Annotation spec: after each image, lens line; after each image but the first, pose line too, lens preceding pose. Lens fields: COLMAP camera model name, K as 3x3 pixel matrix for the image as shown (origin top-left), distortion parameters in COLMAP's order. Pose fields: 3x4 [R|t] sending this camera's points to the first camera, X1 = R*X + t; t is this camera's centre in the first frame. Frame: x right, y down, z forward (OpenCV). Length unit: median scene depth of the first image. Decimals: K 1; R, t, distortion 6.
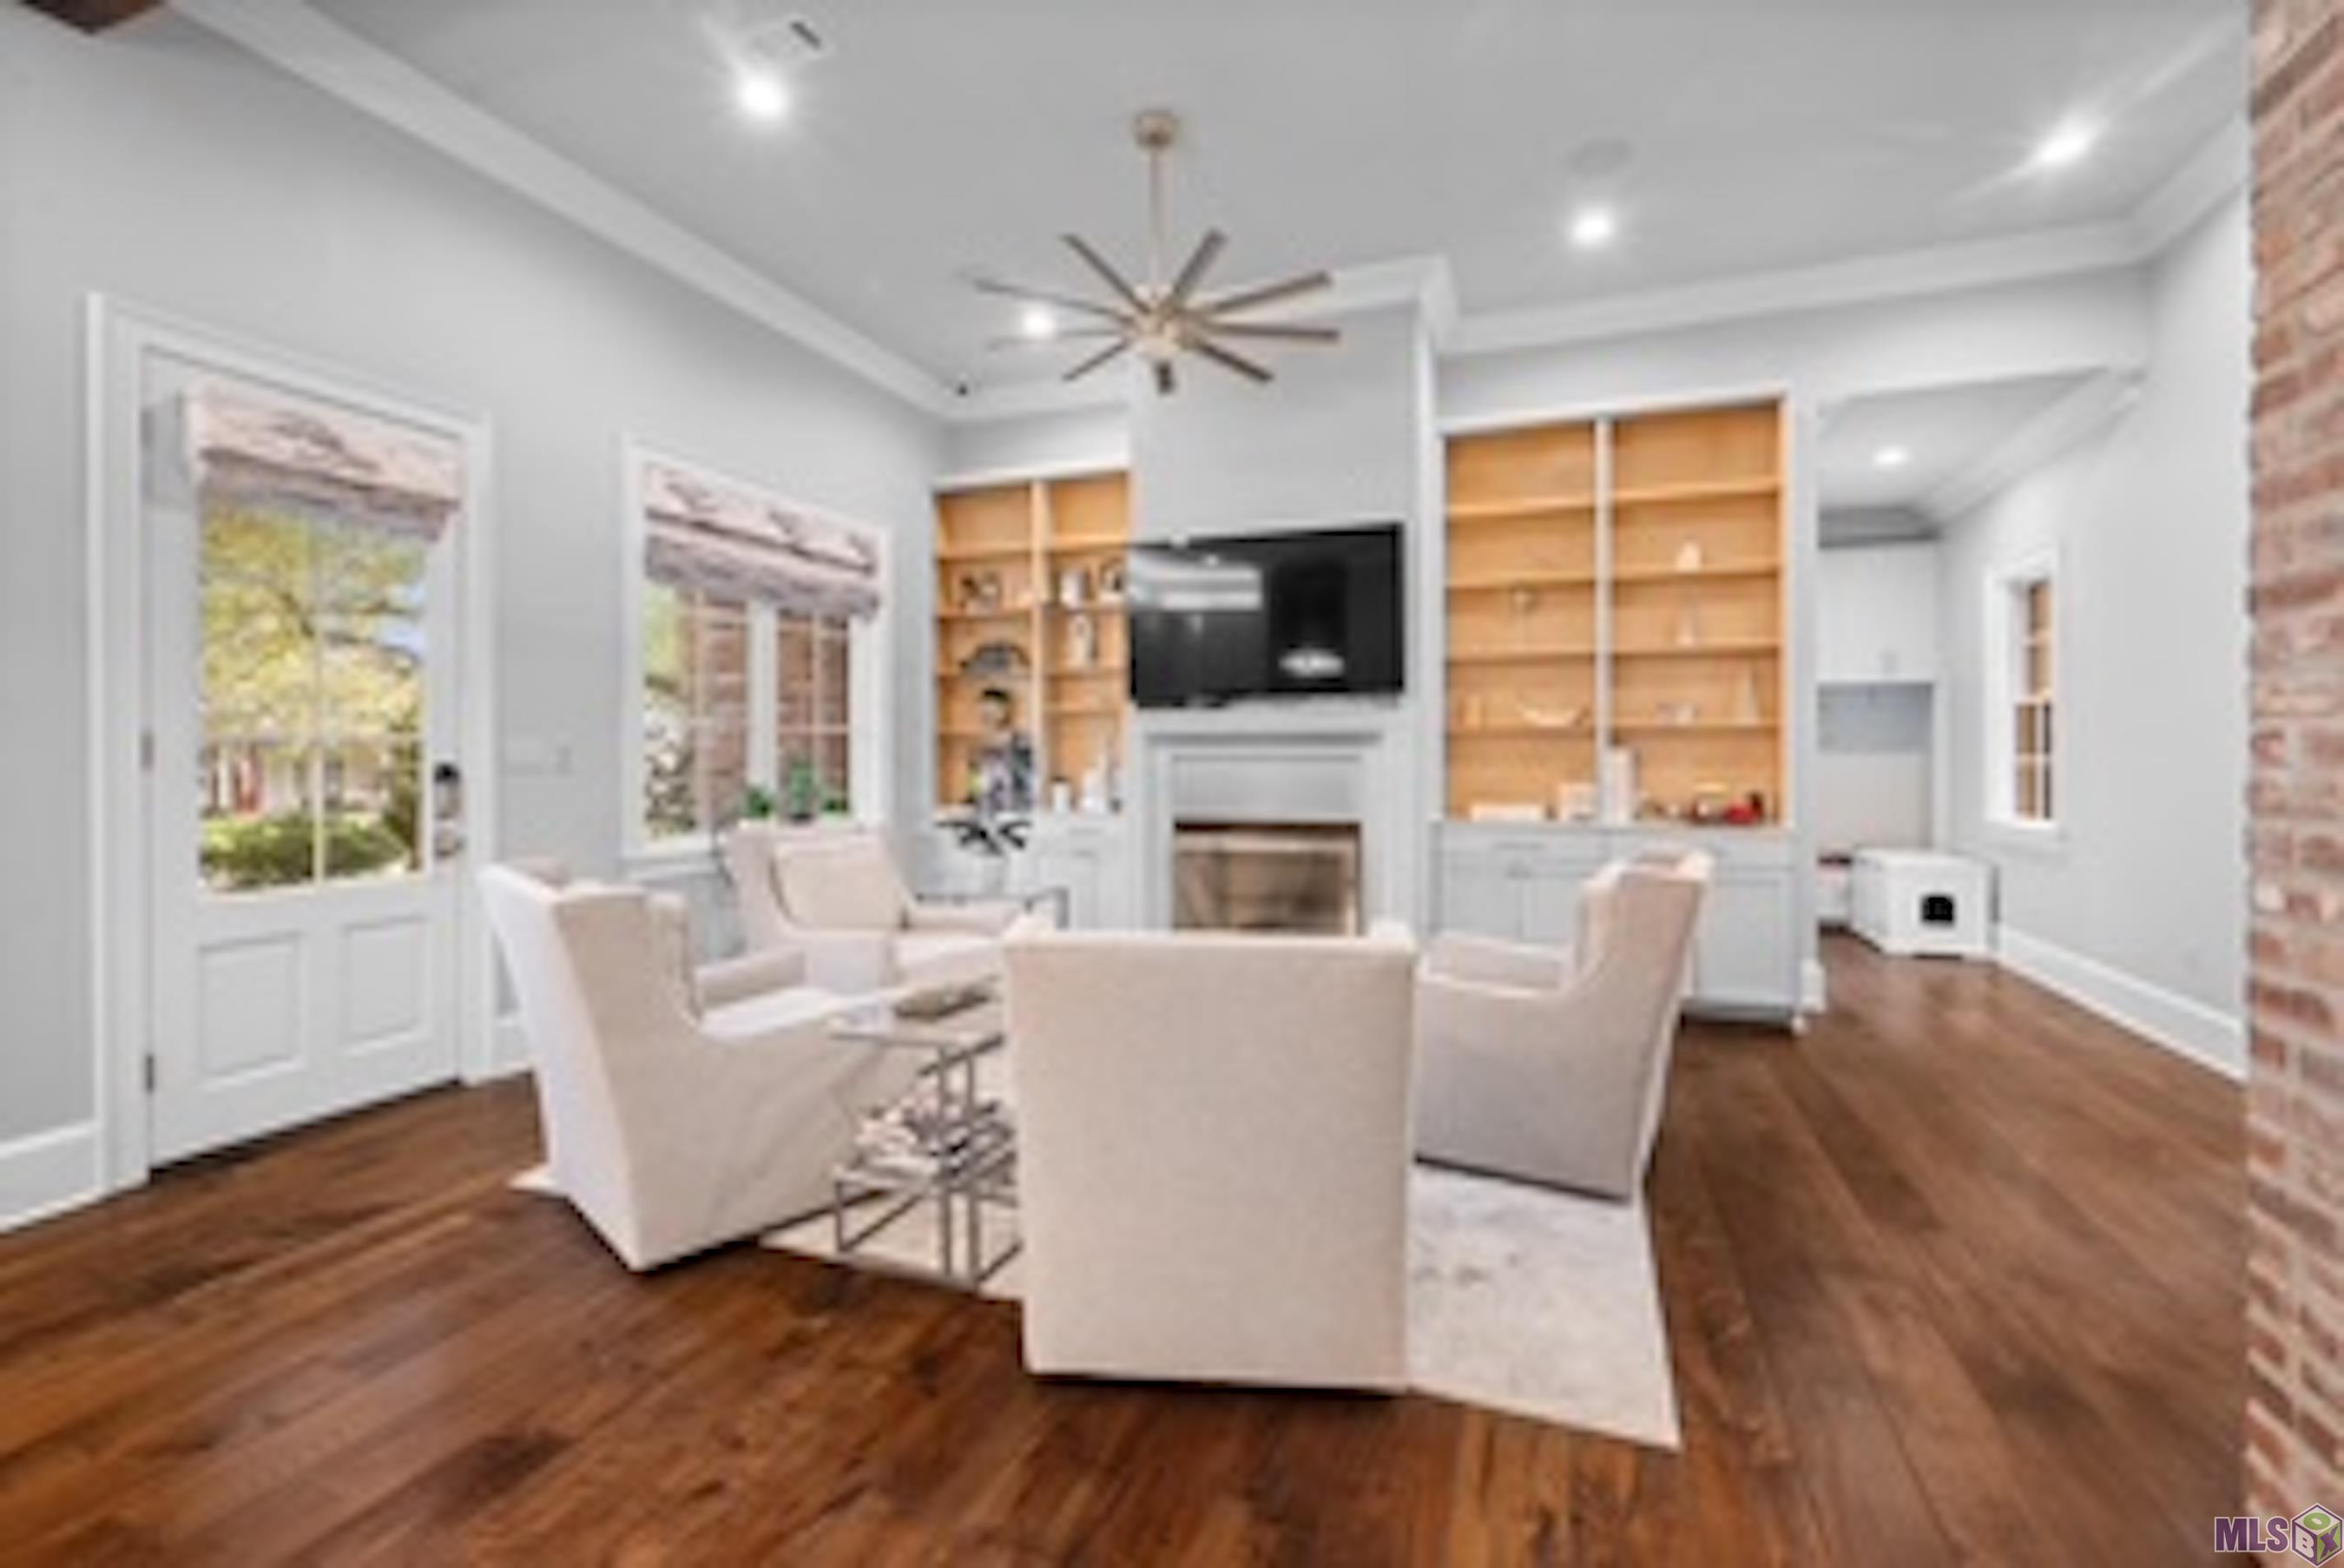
lens RADIAL K [[982.9, 0, 1185.2], [0, 982.9, 771.3], [0, 0, 1]] dist [0.002696, 0.000352]
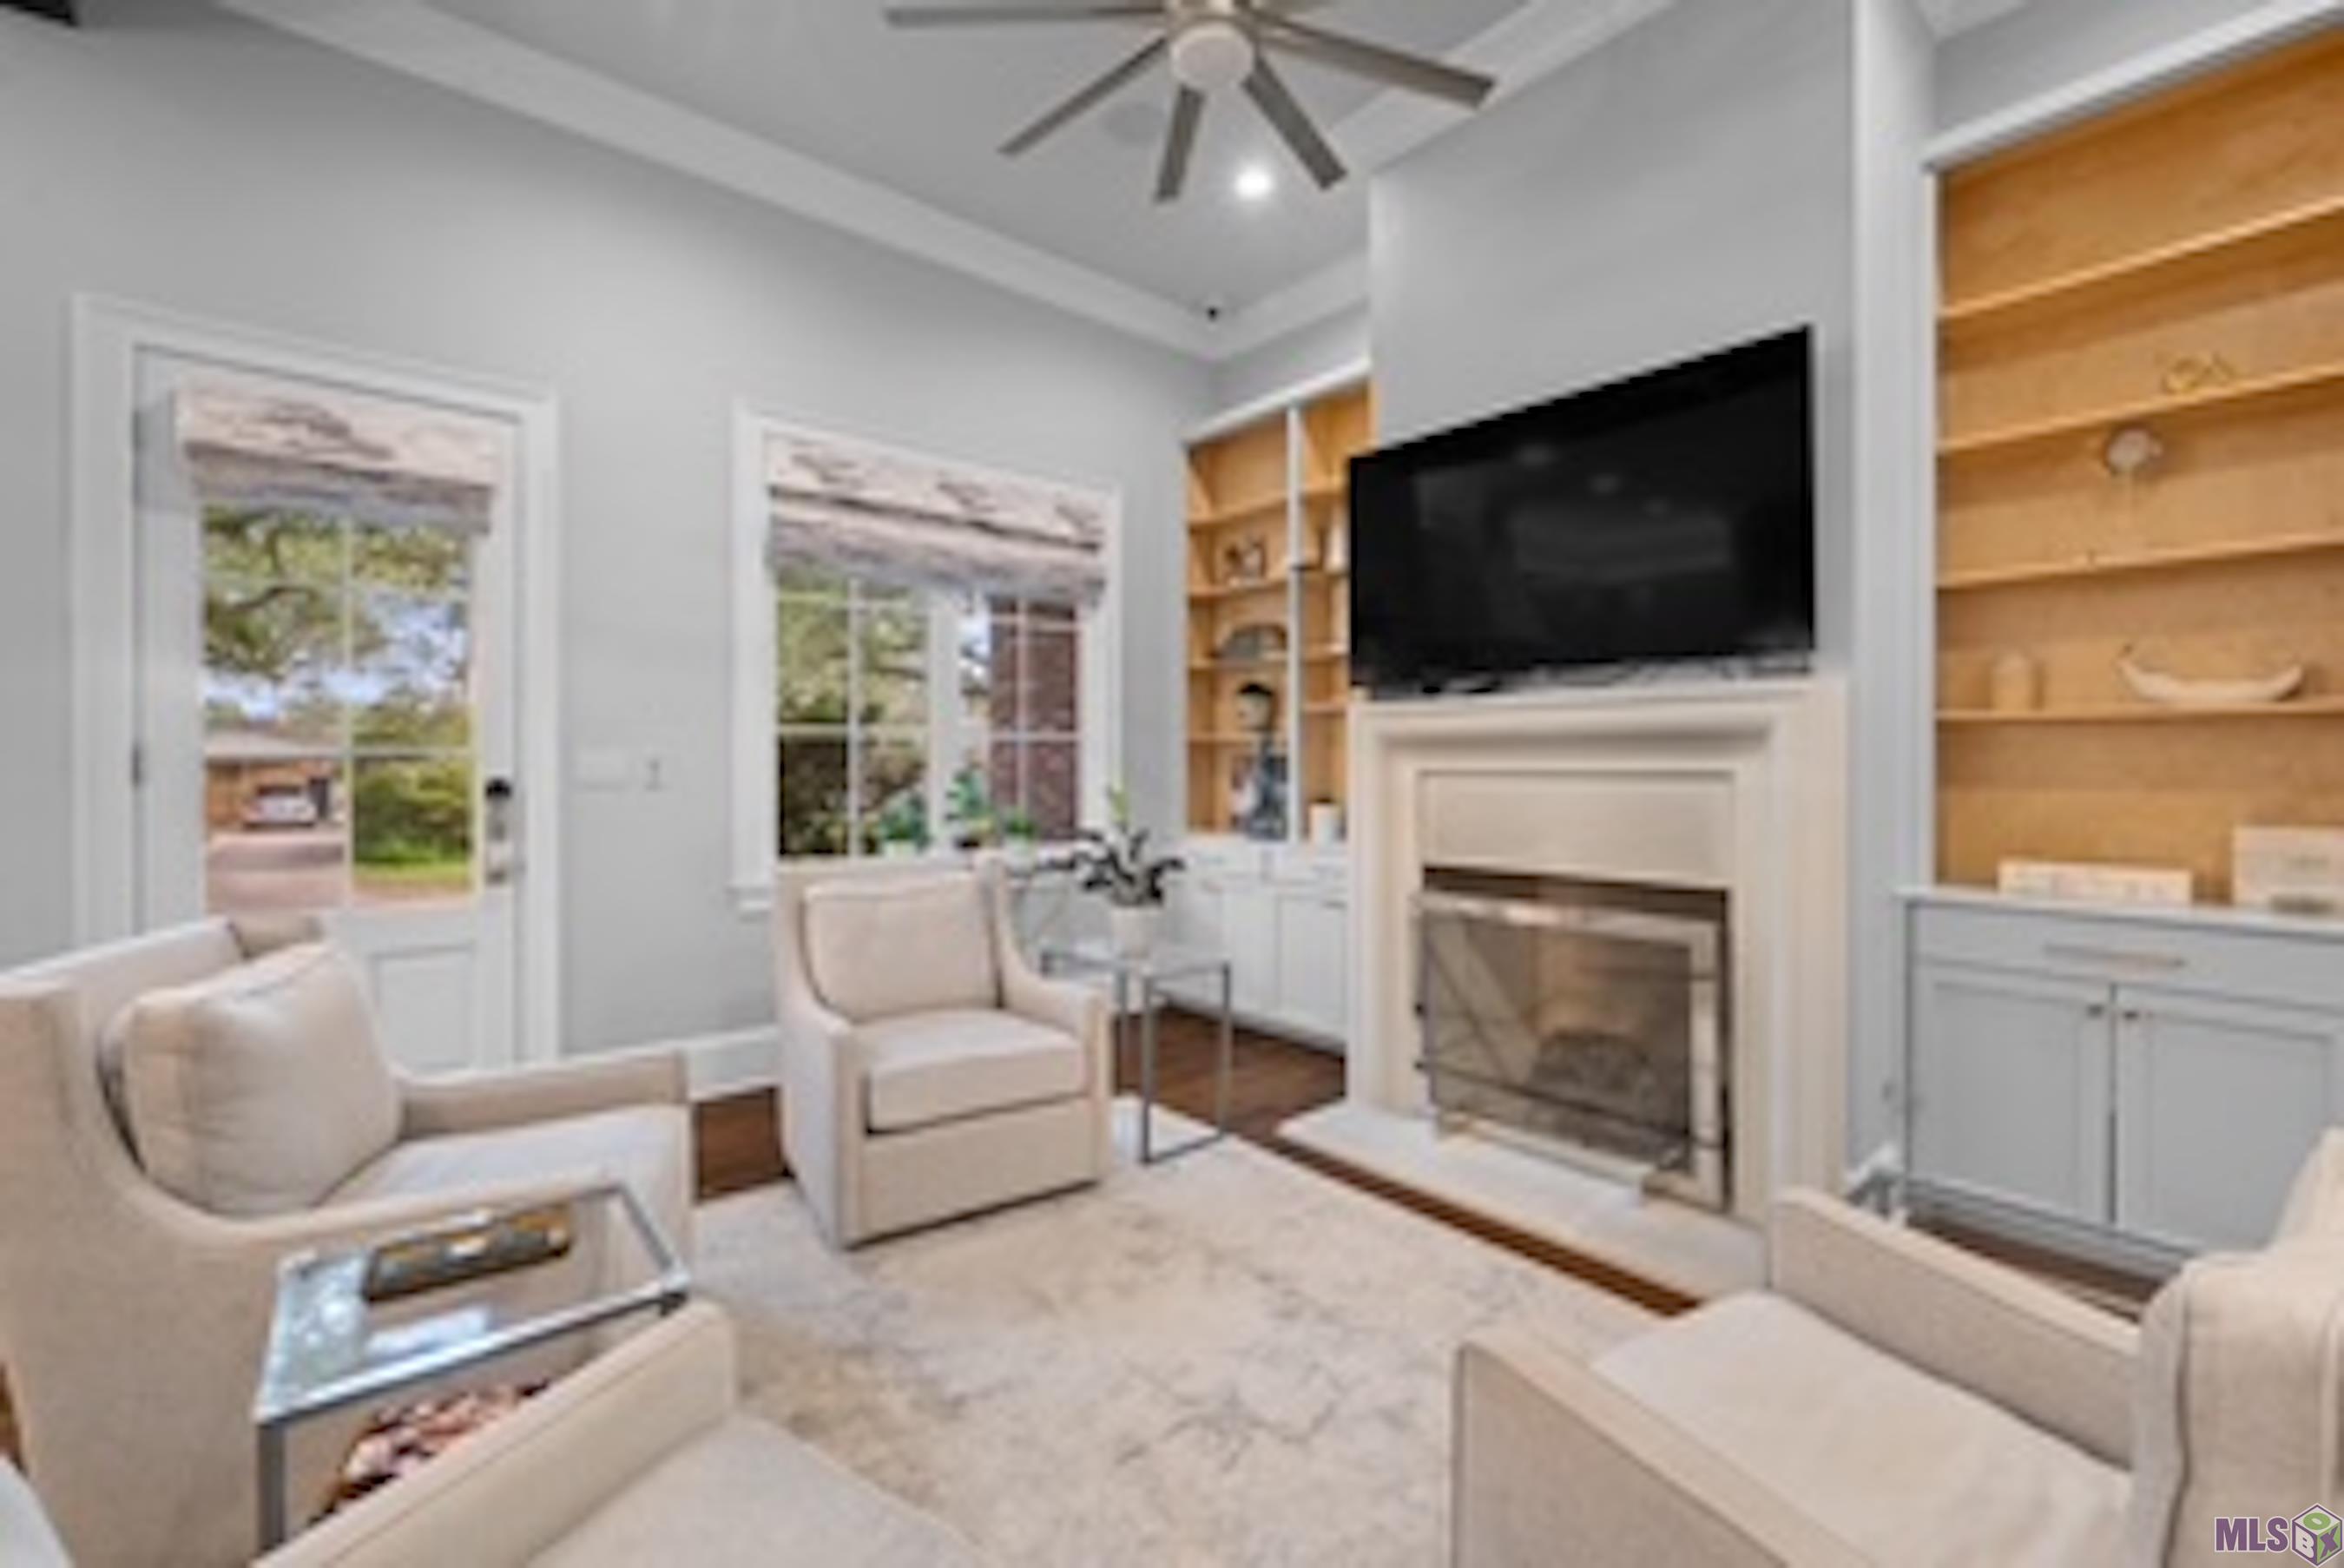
lens RADIAL K [[982.9, 0, 1162.9], [0, 982.9, 772.2], [0, 0, 1]] dist [0.002696, 0.000352]
pose [[0.879794, 0.004088, -0.475338, 0.150445], [-0.007402, 0.999960, -0.005102, -0.009023], [0.475298, 0.008007, 0.879788, 0.336990]]
